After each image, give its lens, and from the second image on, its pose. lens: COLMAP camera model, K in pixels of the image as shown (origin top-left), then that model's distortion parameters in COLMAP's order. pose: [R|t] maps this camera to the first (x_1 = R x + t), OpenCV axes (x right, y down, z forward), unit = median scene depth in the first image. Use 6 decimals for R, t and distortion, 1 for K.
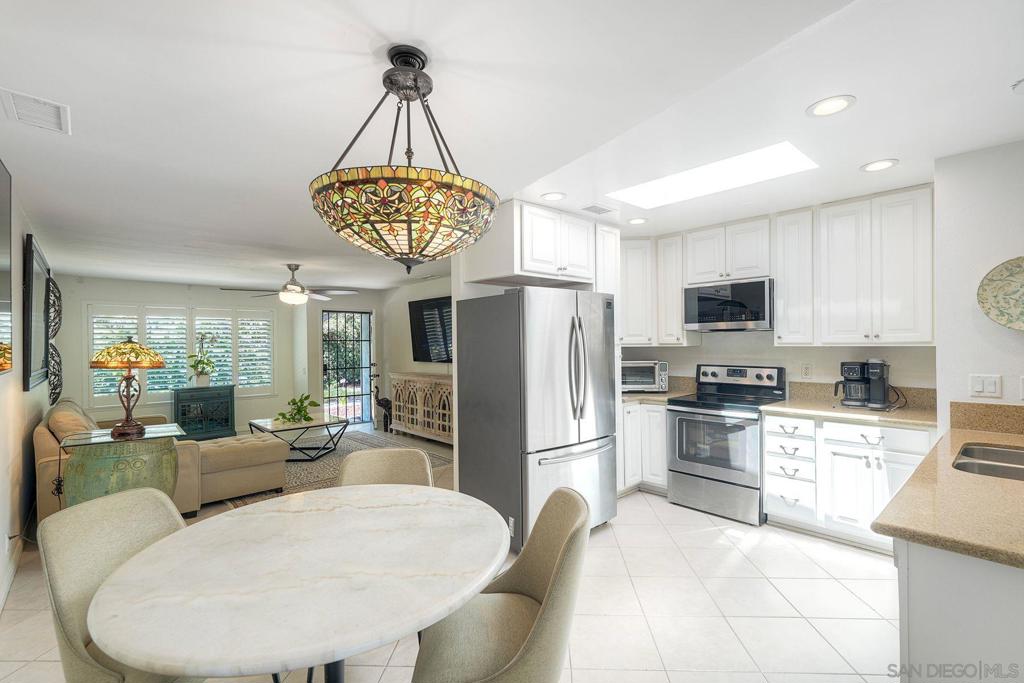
lens RADIAL K [[460.1, 0, 526.0], [0, 460.1, 344.6], [0, 0, 1]] dist [-0.001819, 0.000327]
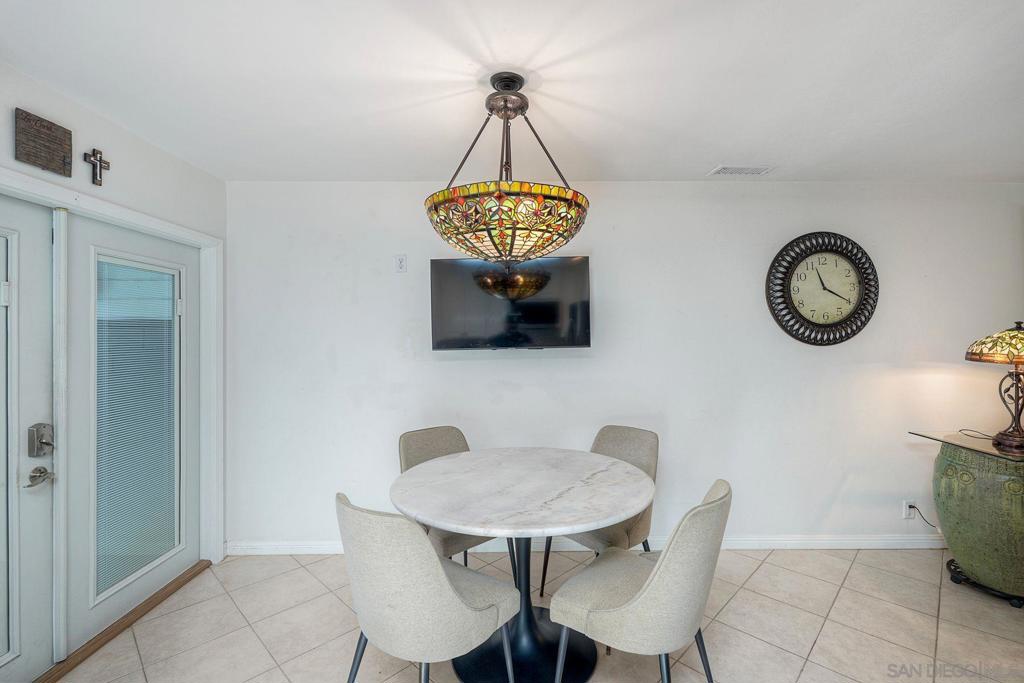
lens RADIAL K [[454.2, 0, 514.1], [0, 454.2, 338.7], [0, 0, 1]] dist [-0.000767, 0.000167]
pose [[-0.676872, 0.013359, -0.735980, 0.143100], [0.005465, 0.999899, 0.013124, -0.002072], [0.736081, 0.004861, -0.676876, 0.456161]]
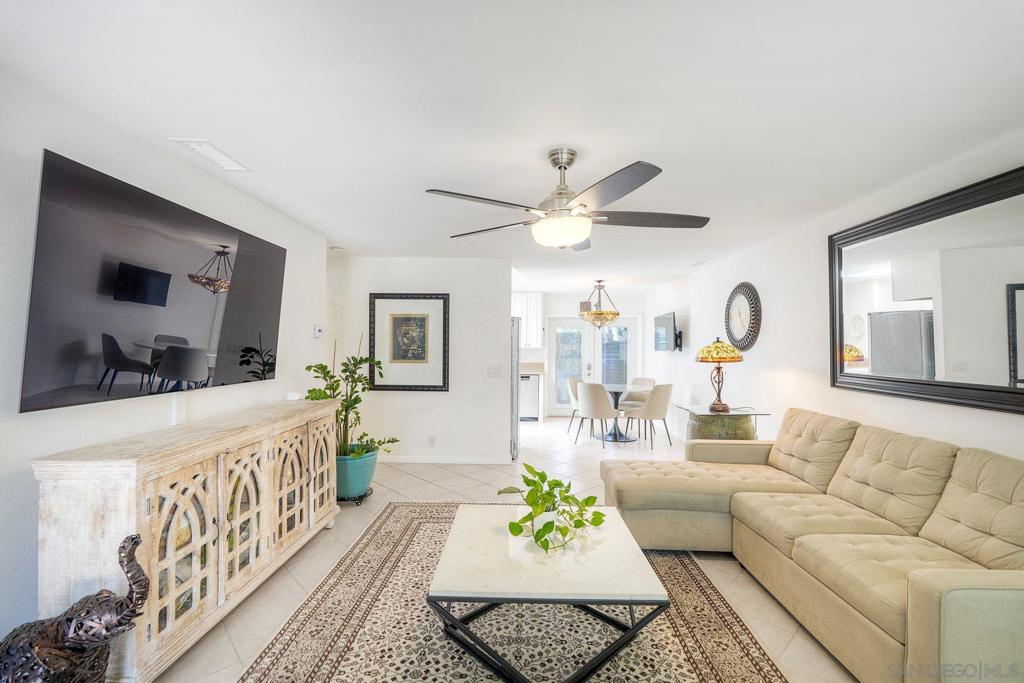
lens RADIAL K [[444.5, 0, 509.9], [0, 444.5, 343.4], [0, 0, 1]] dist [0.000885, 0.000036]
pose [[-0.709351, 0.008485, 0.704804, -0.686350], [0.001116, 0.999940, -0.010915, 0.006560], [-0.704855, -0.006956, -0.709318, 1.196543]]
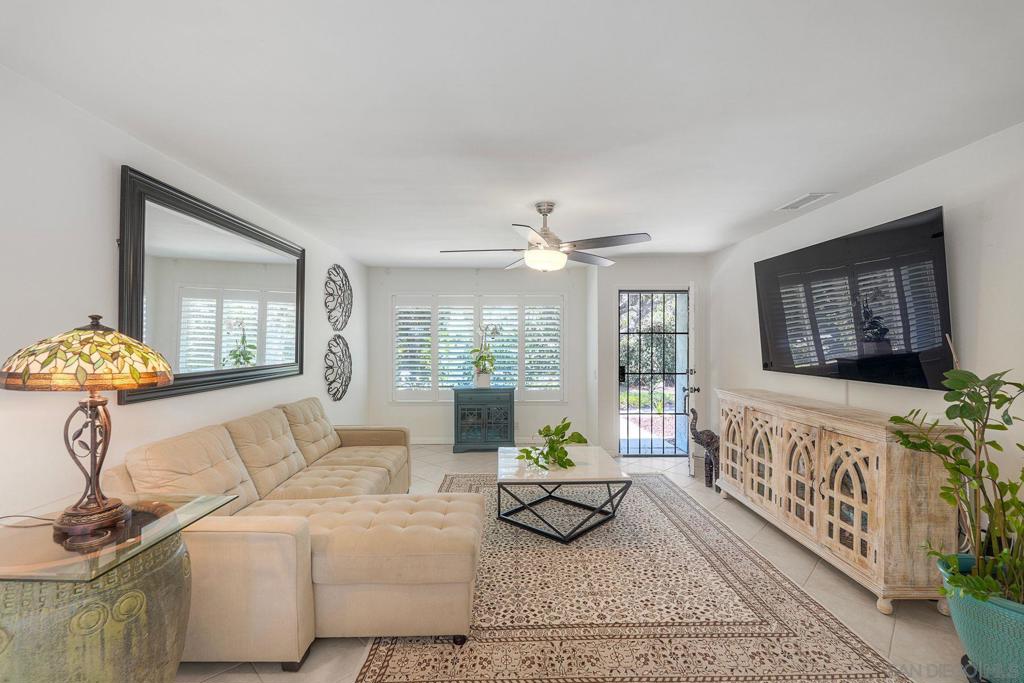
lens RADIAL K [[444.5, 0, 509.9], [0, 444.5, 343.4], [0, 0, 1]] dist [0.000885, 0.000036]
pose [[0.737246, 0.014421, -0.675470, -0.131090], [-0.008199, 0.999890, 0.012399, 0.000547], [0.675574, -0.003603, 0.737283, 0.487164]]
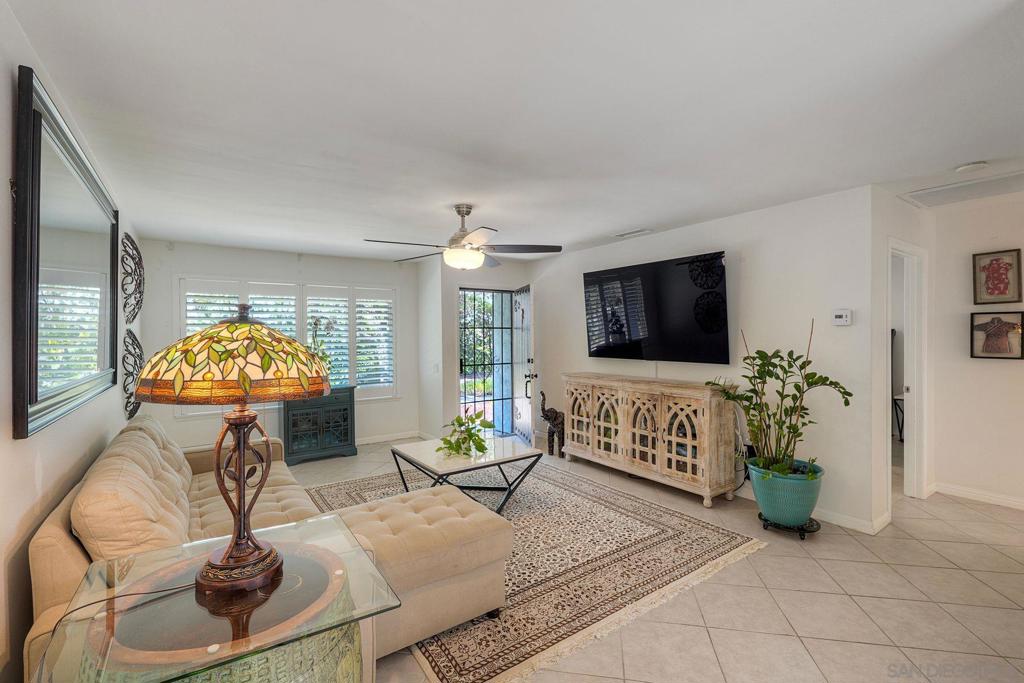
lens RADIAL K [[454.2, 0, 514.1], [0, 454.2, 338.7], [0, 0, 1]] dist [-0.000767, 0.000167]
pose [[0.989183, 0.004912, -0.146604, -0.310070], [-0.003514, 0.999946, 0.009791, 0.002101], [0.146644, -0.009170, 0.989147, 0.351265]]
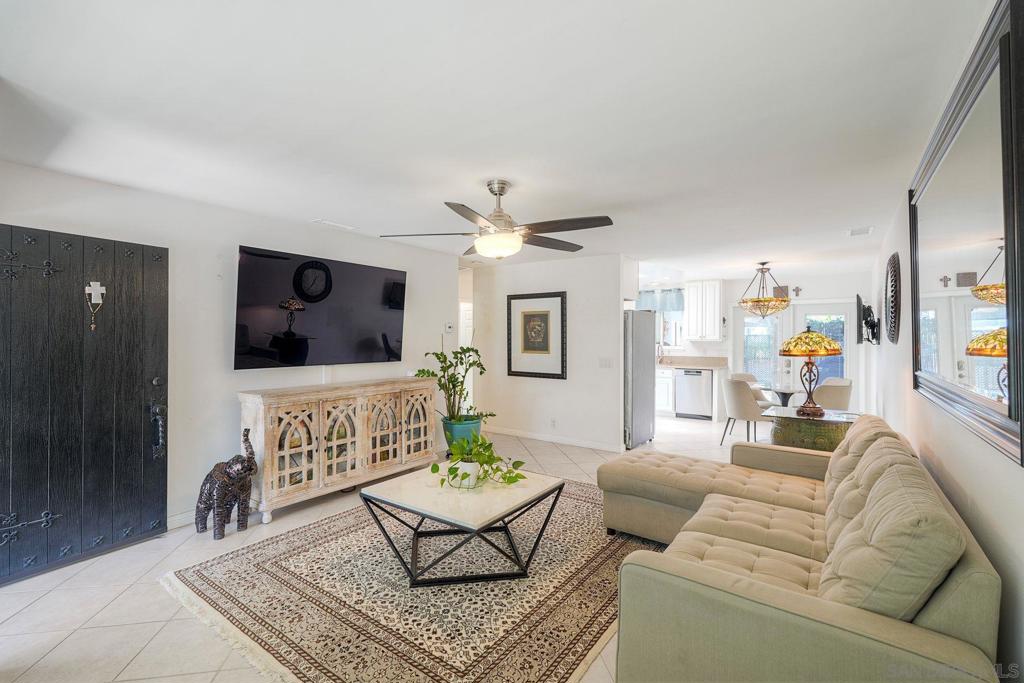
lens RADIAL K [[450.9, 0, 505.0], [0, 450.9, 340.3], [0, 0, 1]] dist [-0.001834, -0.000022]
pose [[-0.182311, 0.005414, 0.983226, -0.918284], [0.000624, 0.999985, -0.005390, 0.010600], [-0.983241, -0.000369, -0.182312, 0.980886]]
